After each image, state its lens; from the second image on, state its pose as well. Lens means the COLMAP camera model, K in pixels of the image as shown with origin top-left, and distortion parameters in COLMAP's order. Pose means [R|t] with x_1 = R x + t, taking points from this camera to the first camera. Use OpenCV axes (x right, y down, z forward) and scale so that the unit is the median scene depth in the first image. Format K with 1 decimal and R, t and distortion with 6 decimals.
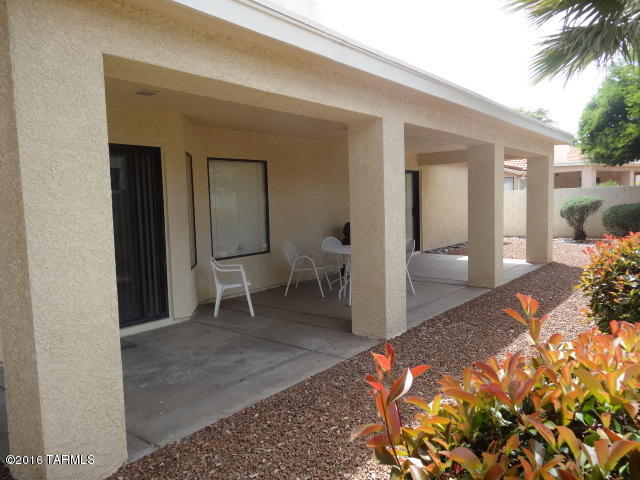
lens RADIAL K [[473.5, 0, 320.4], [0, 473.5, 239.7], [0, 0, 1]] dist [0.007164, -0.002756]
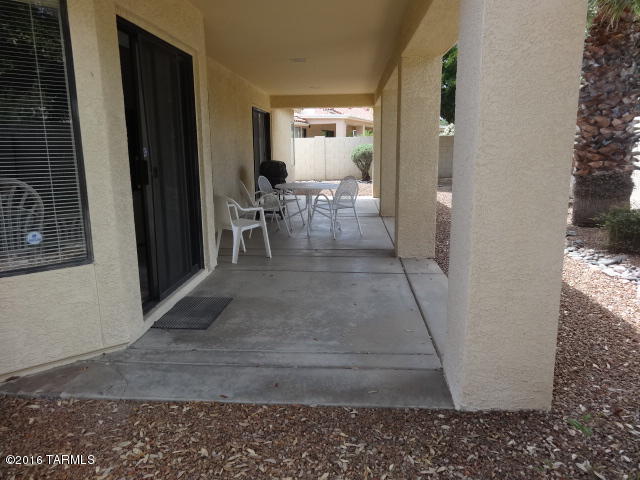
lens RADIAL K [[473.5, 0, 320.9], [0, 473.5, 240.3], [0, 0, 1]] dist [0.007164, -0.002756]
pose [[0.817685, -0.093276, 0.568059, -0.587549], [0.035616, 0.993092, 0.111800, 0.027131], [-0.574563, -0.071185, 0.815359, 0.192008]]
